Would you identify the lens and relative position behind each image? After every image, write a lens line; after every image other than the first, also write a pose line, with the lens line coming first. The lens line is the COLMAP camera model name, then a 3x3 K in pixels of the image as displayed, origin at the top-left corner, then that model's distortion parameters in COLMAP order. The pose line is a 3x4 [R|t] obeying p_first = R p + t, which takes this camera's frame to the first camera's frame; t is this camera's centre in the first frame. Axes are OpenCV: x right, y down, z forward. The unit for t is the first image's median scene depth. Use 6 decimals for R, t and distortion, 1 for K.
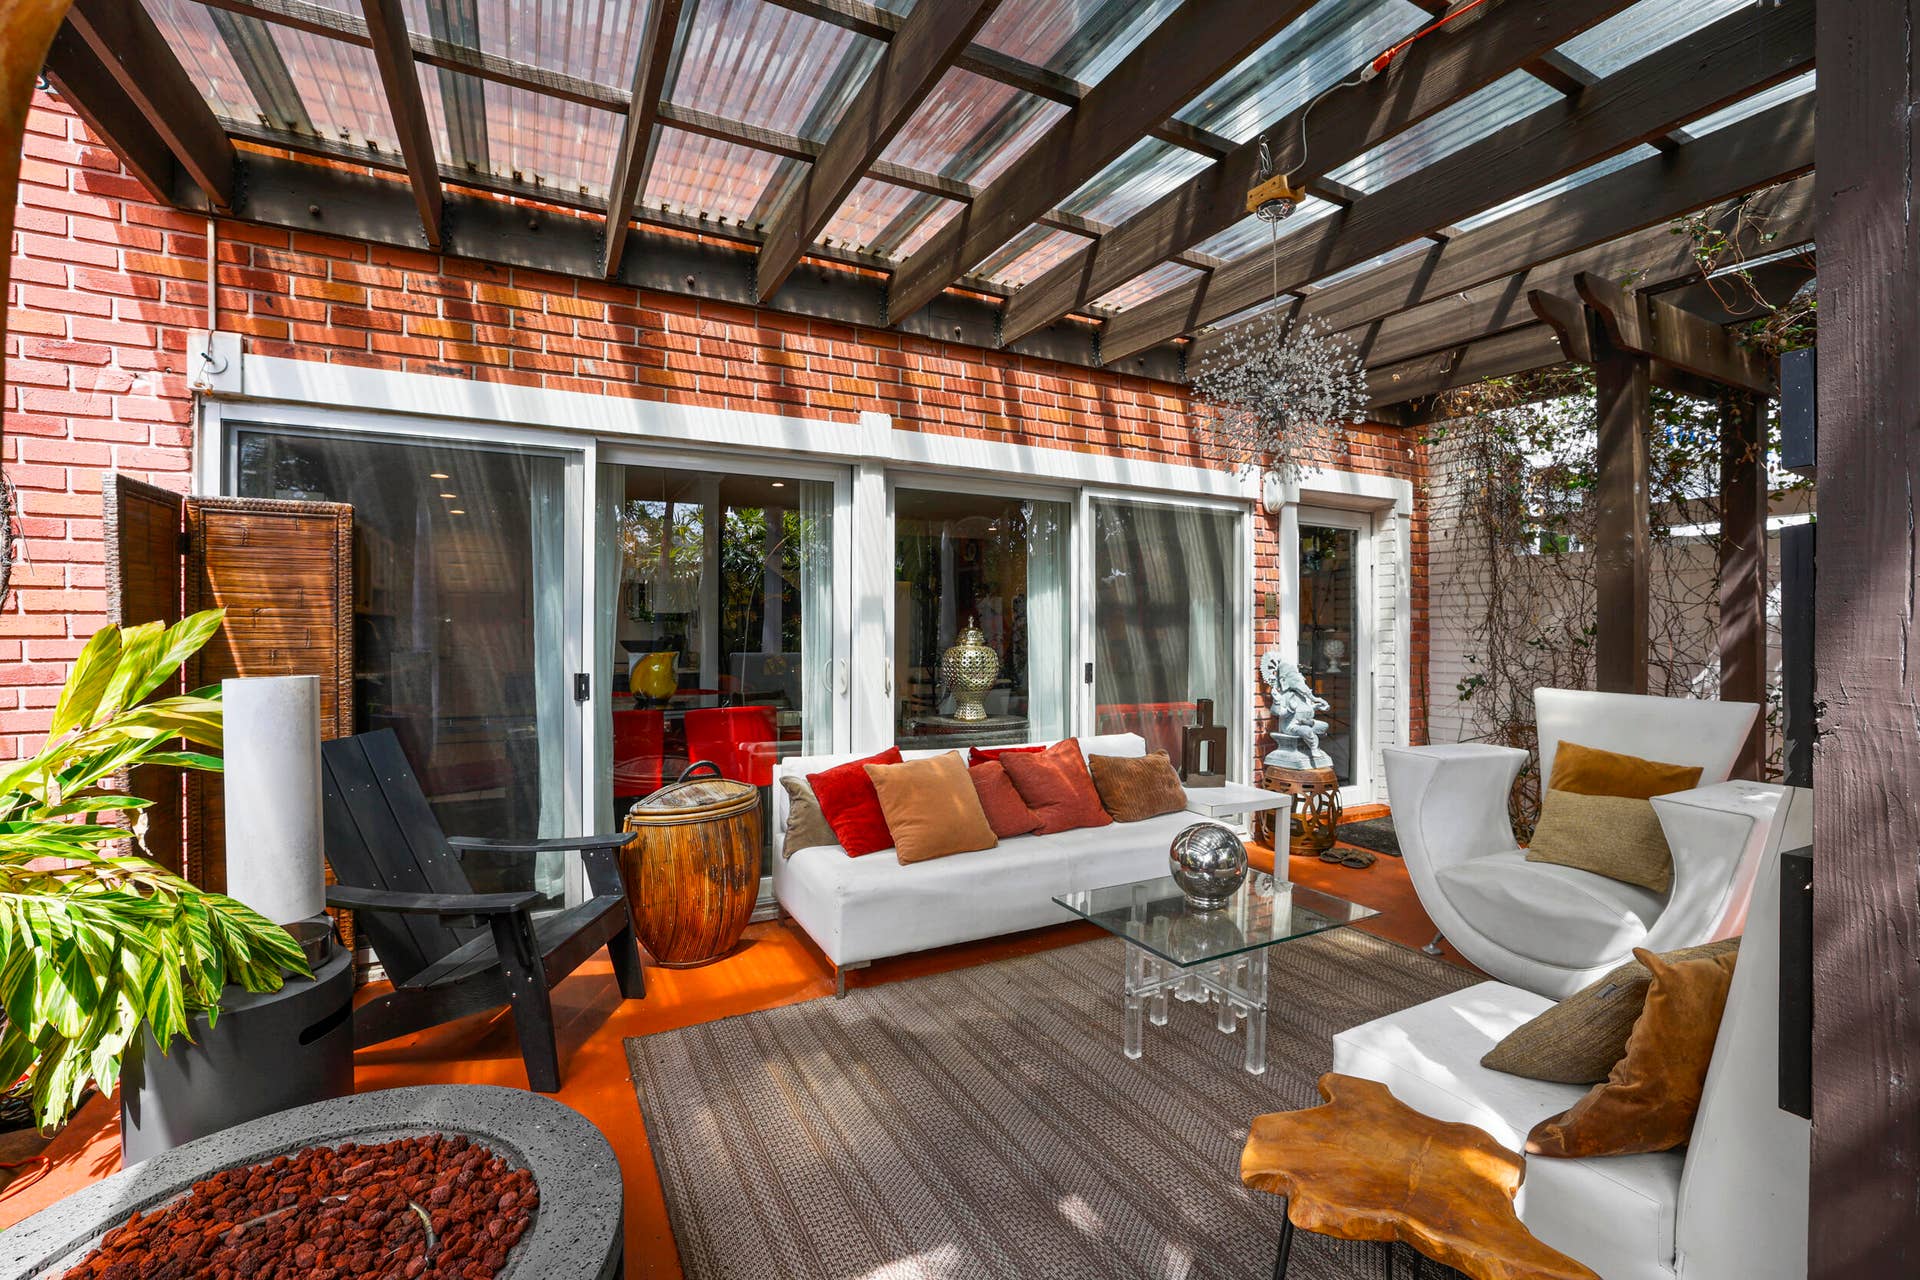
lens RADIAL K [[830.4, 0, 941.7], [0, 830.4, 615.7], [0, 0, 1]] dist [-0.043306, 0.014092]
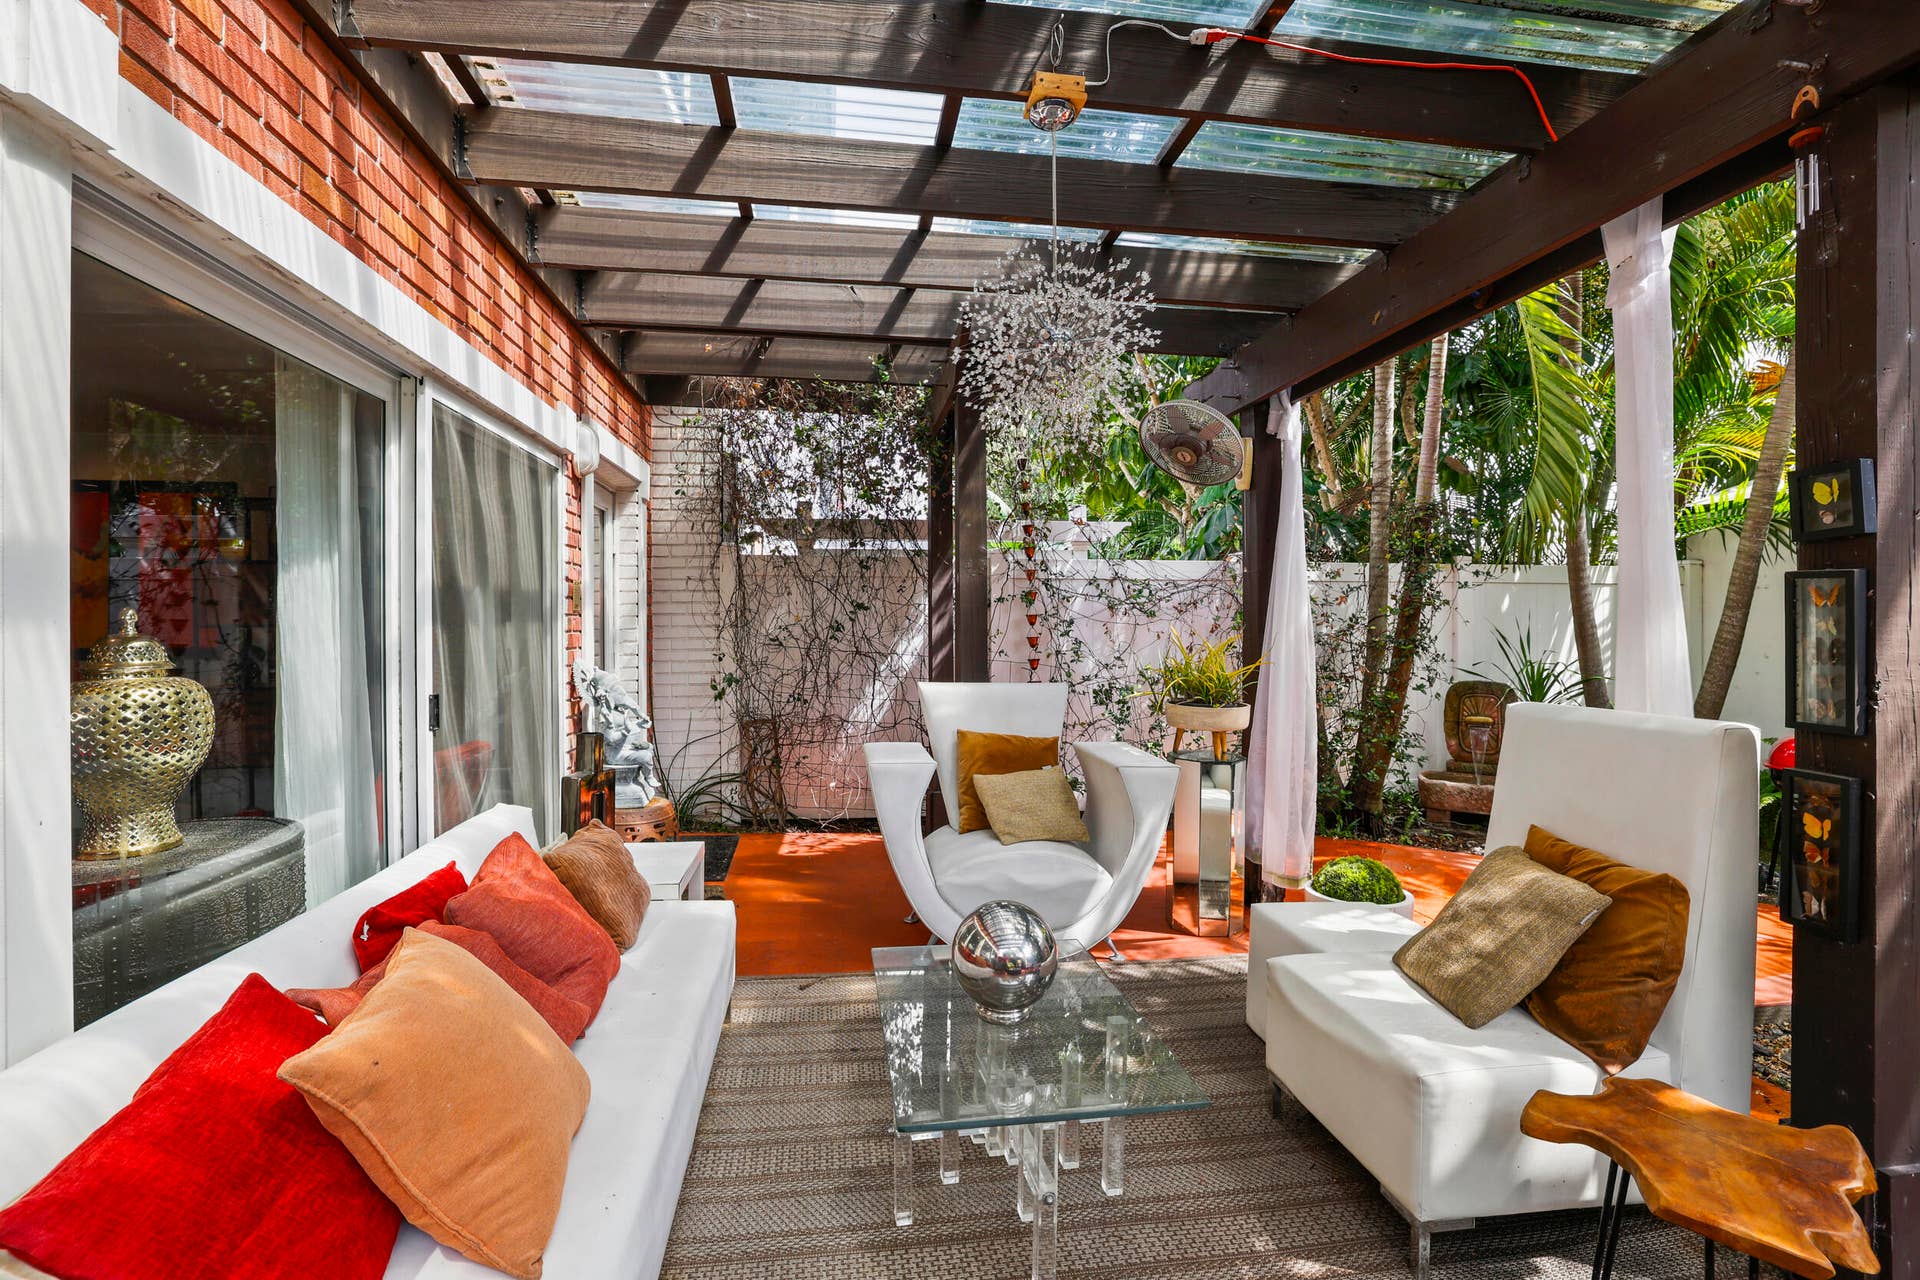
lens RADIAL K [[830.4, 0, 941.7], [0, 830.4, 615.7], [0, 0, 1]] dist [-0.043306, 0.014092]
pose [[0.330210, 0.001483, 0.943906, -0.226287], [-0.009316, 0.999955, 0.001688, -0.000844], [-0.943861, -0.009351, 0.330209, 0.483576]]
